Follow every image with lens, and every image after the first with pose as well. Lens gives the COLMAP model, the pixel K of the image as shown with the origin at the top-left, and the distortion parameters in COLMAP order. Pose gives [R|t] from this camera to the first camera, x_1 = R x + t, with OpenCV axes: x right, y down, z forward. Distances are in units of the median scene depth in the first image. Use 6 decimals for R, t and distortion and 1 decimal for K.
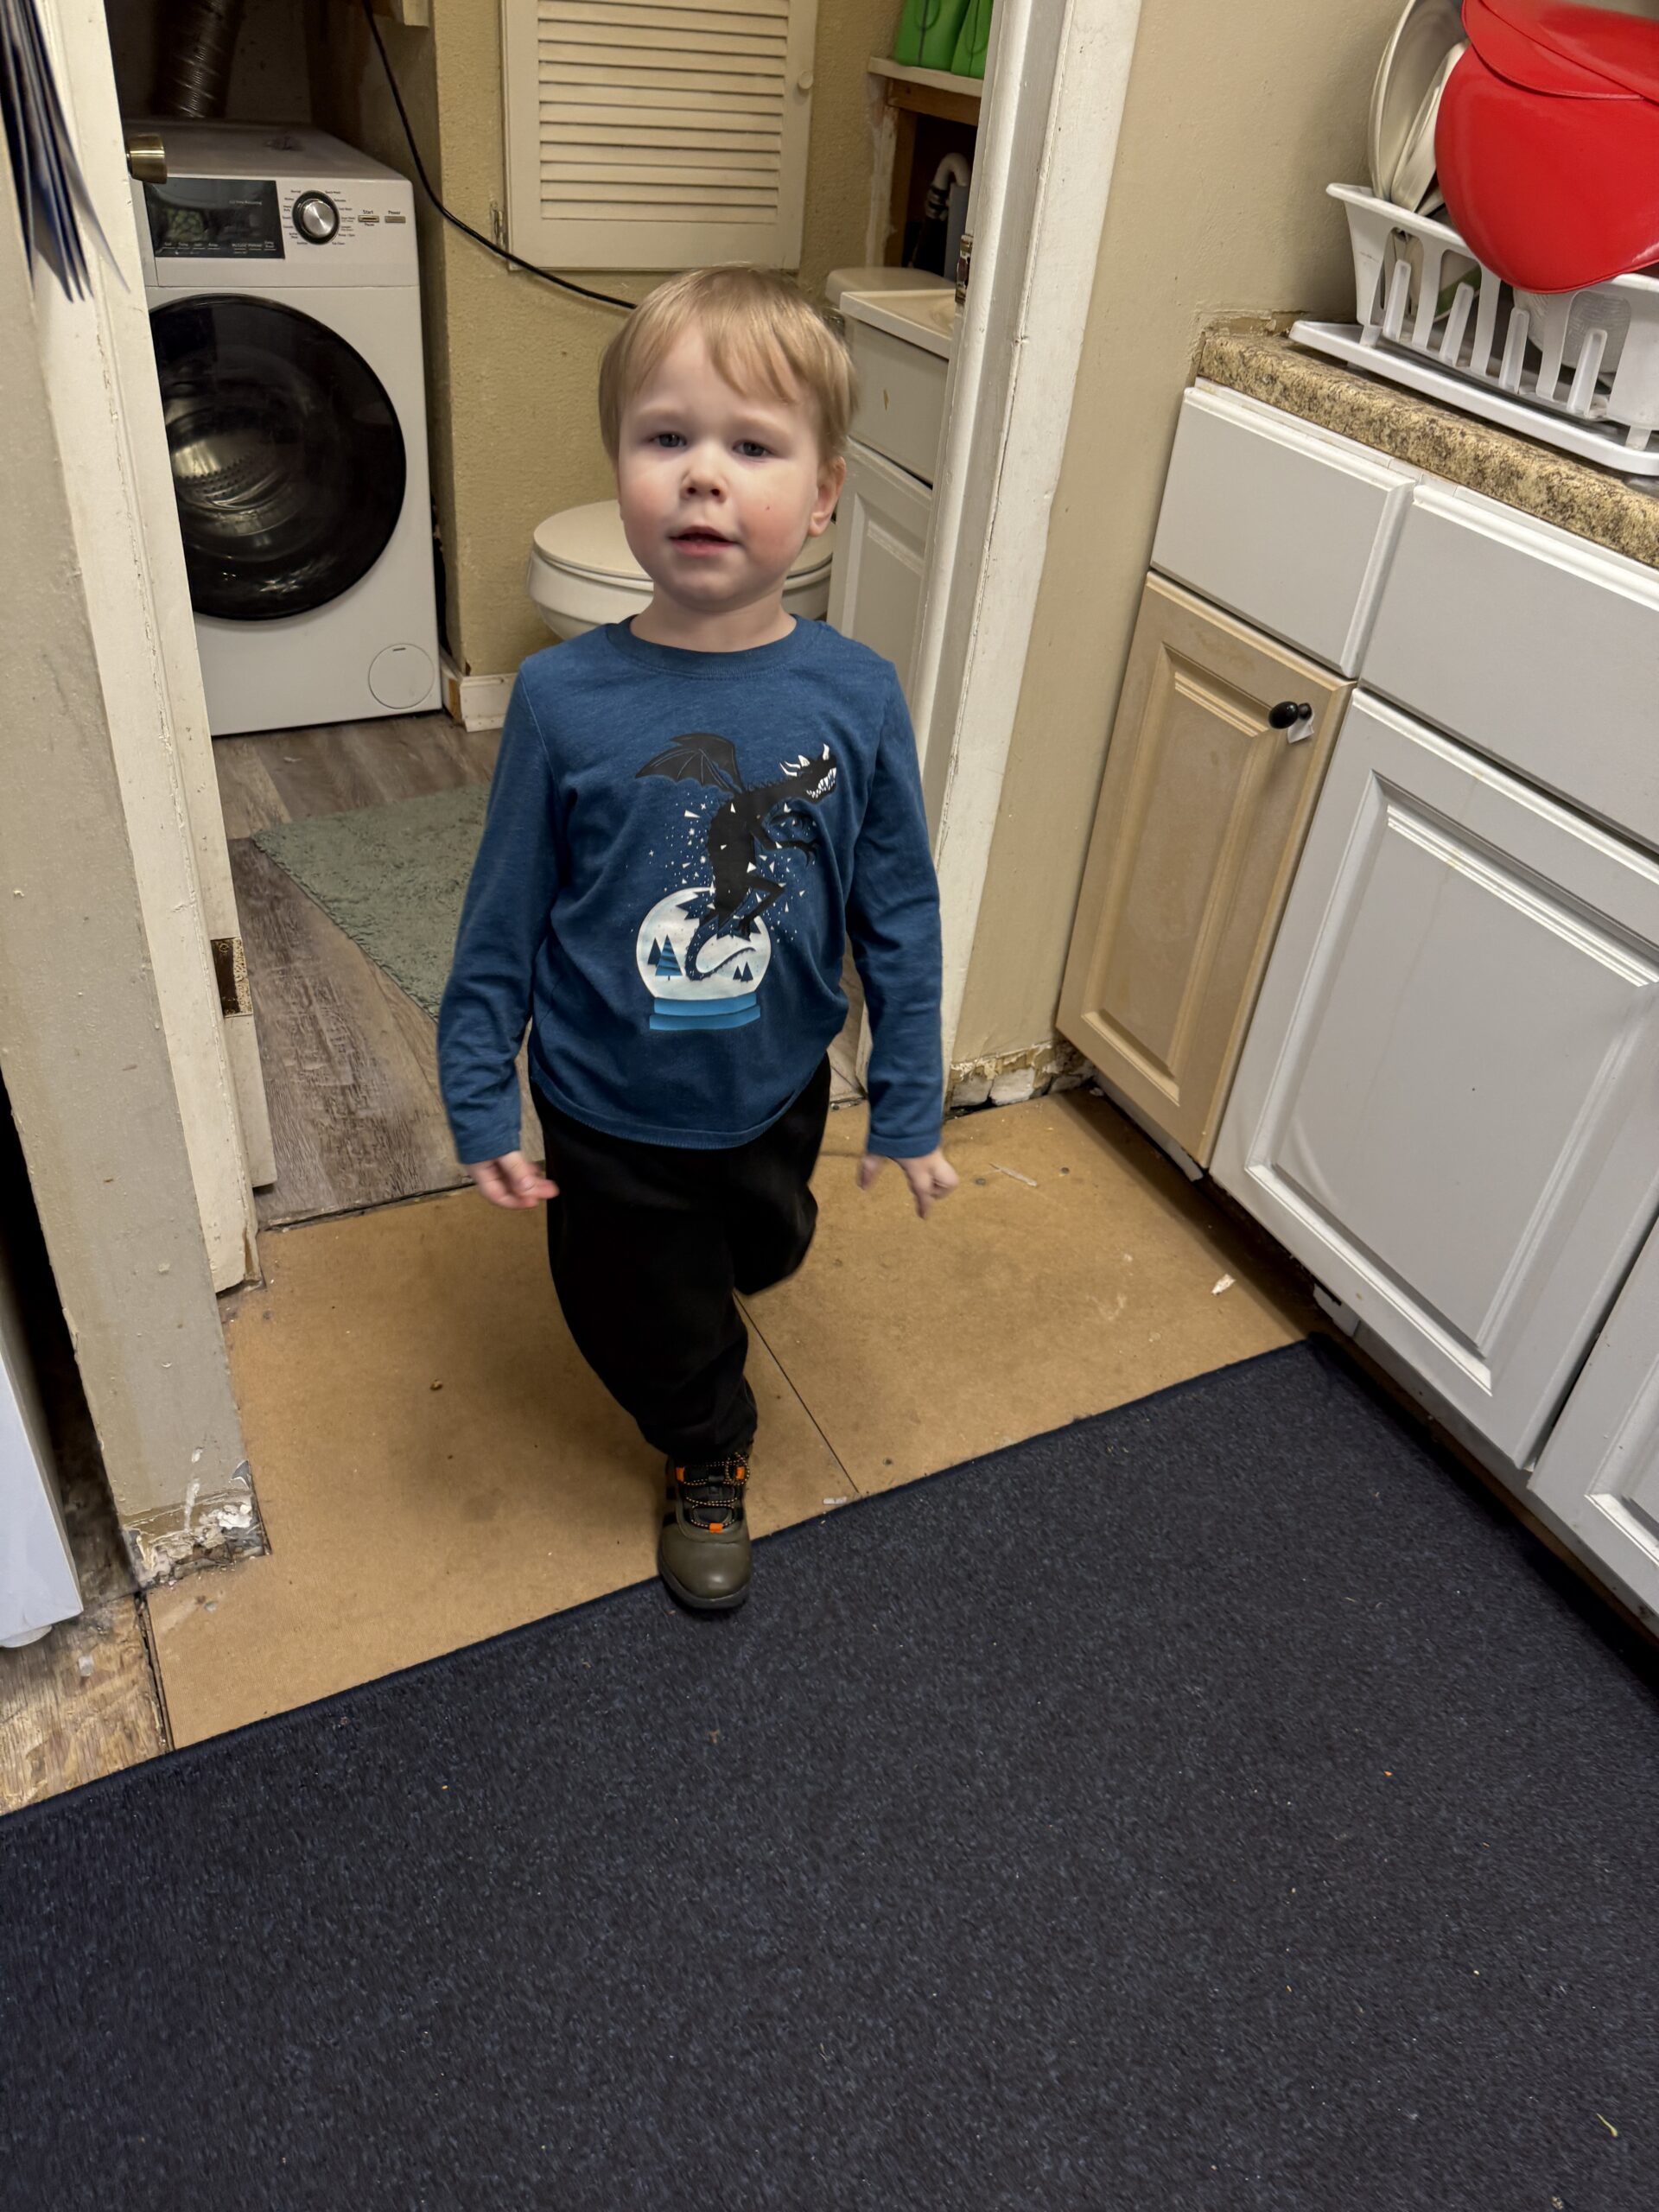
lens RADIAL K [[1577.0, 0, 829.5], [0, 1577.0, 1106.0], [0, 0, 1]] dist [0.048640, -0.059969]
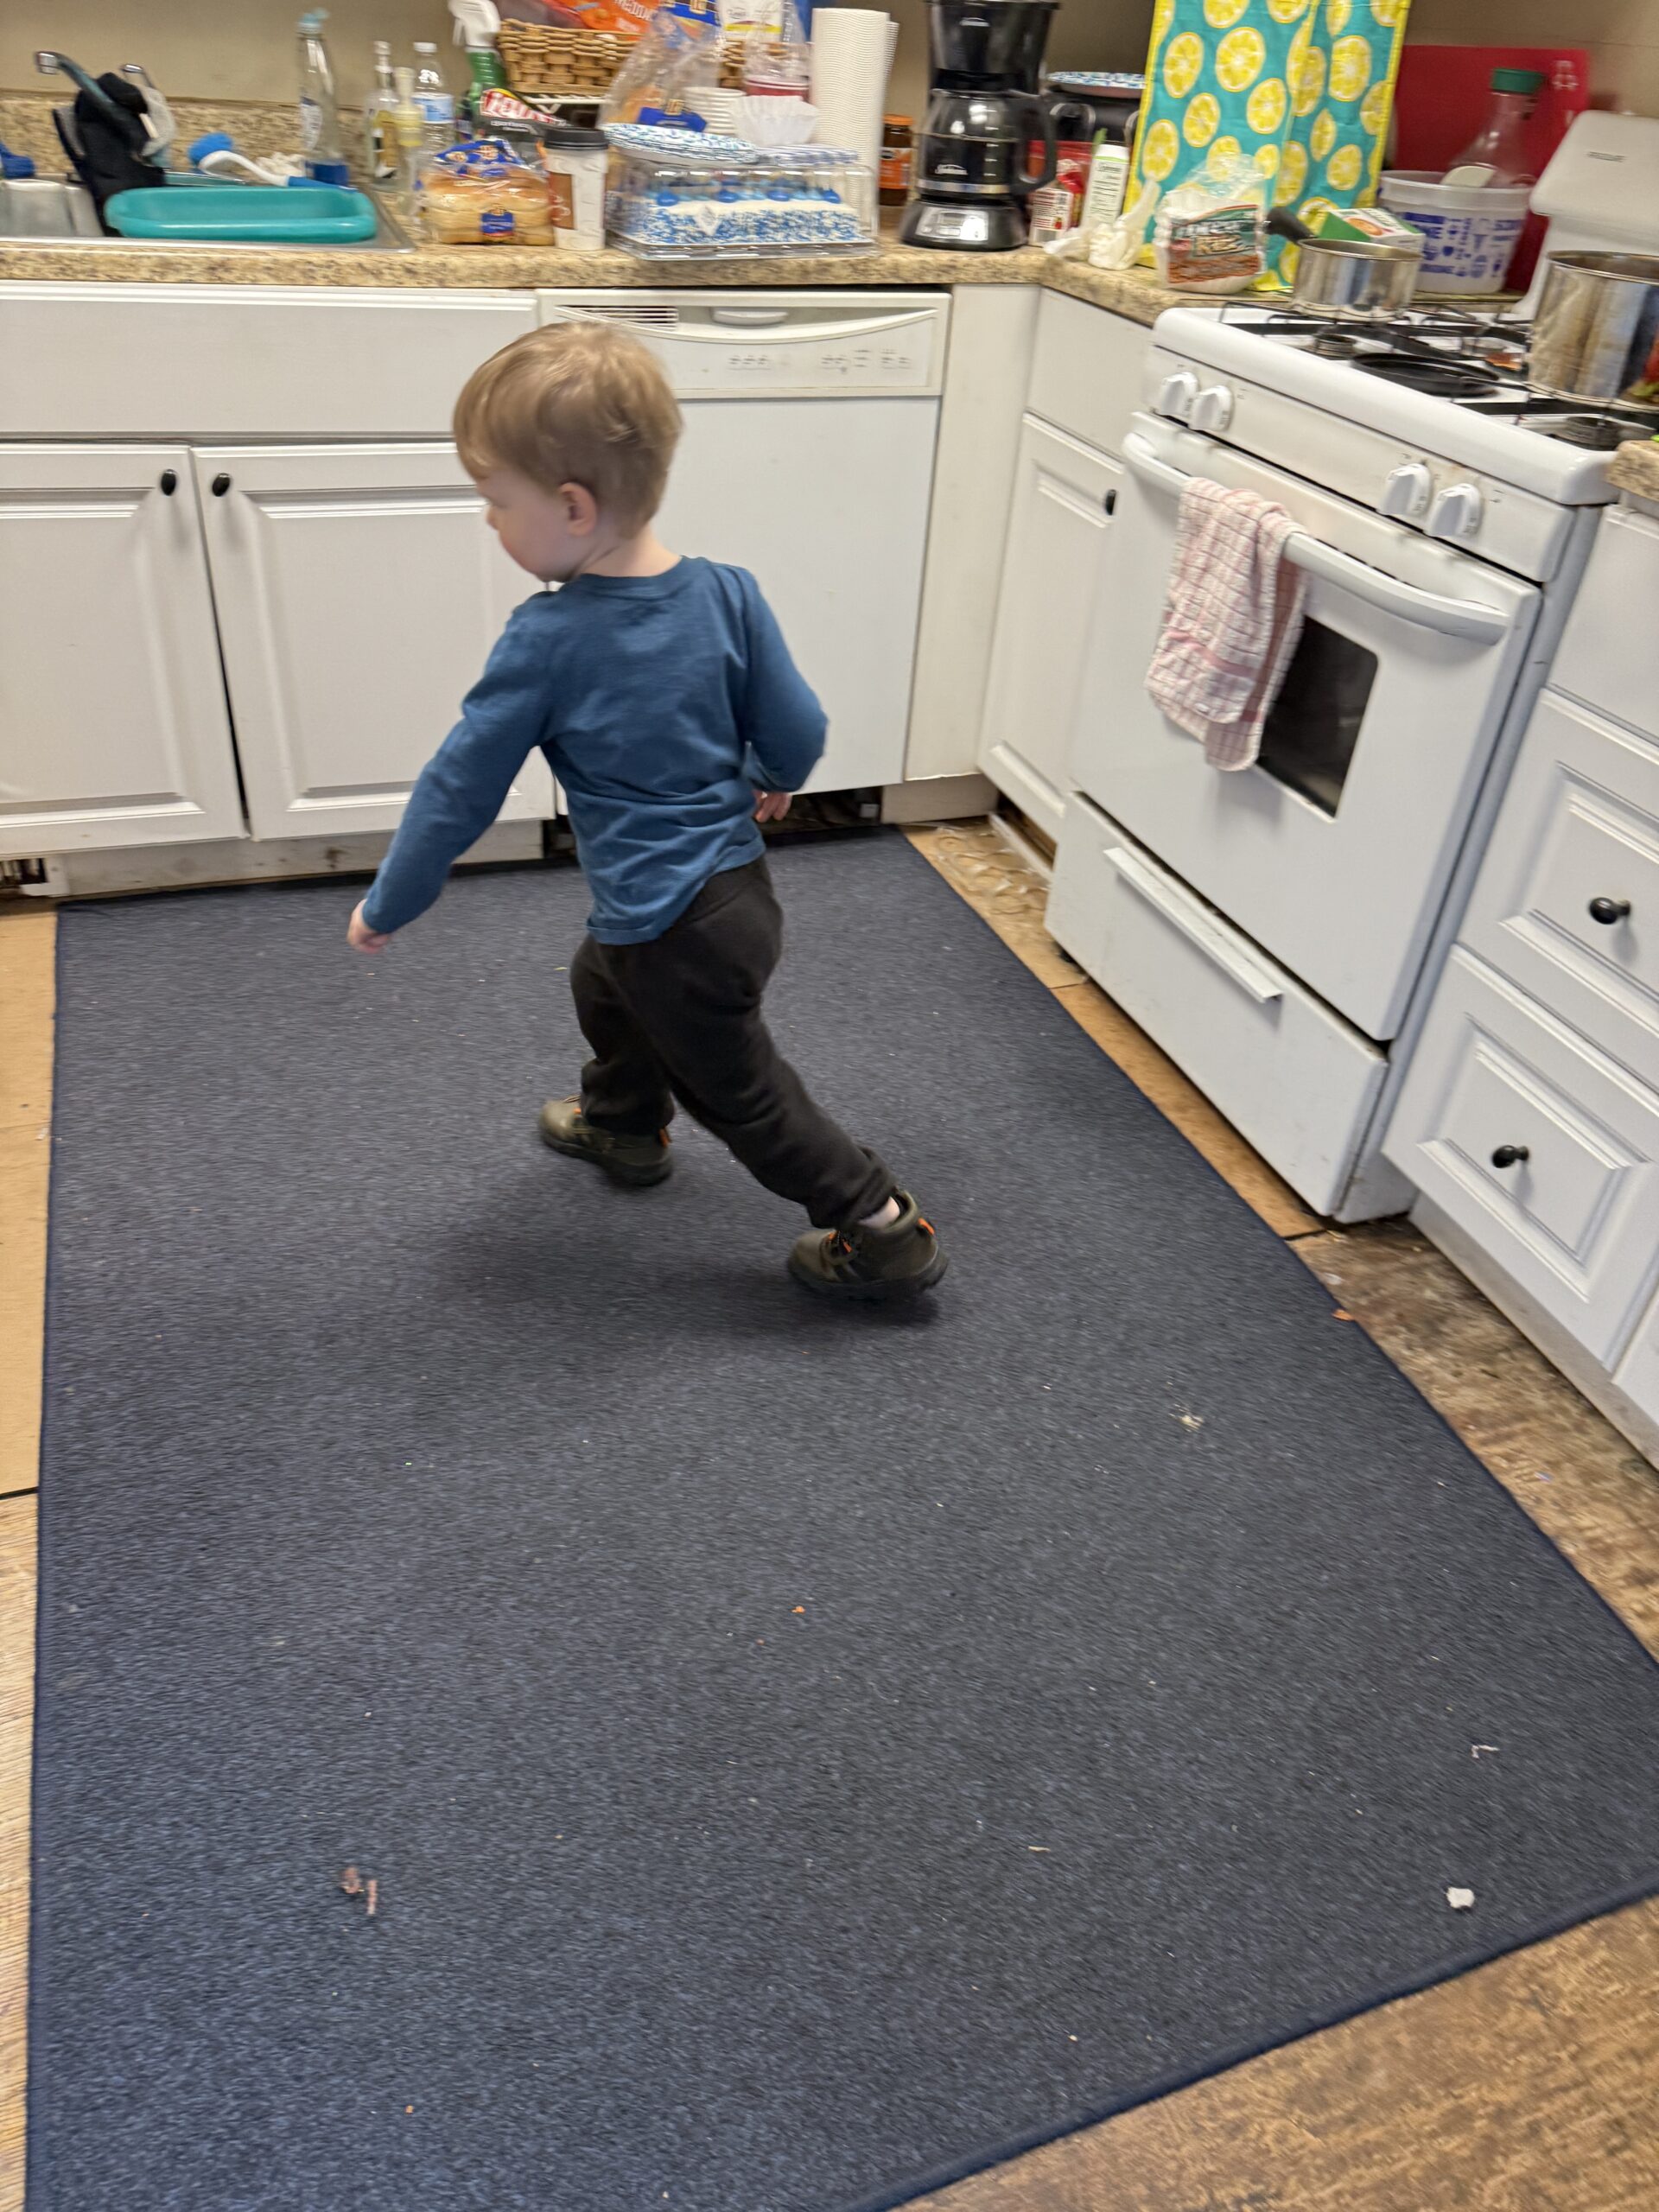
lens RADIAL K [[1577.0, 0, 829.5], [0, 1577.0, 1106.0], [0, 0, 1]] dist [0.048640, -0.059969]
pose [[0.122151, -0.635574, 0.762315, -1.075894], [0.540073, 0.686964, 0.486211, -0.062314], [-0.832706, 0.352315, 0.427170, -0.129388]]
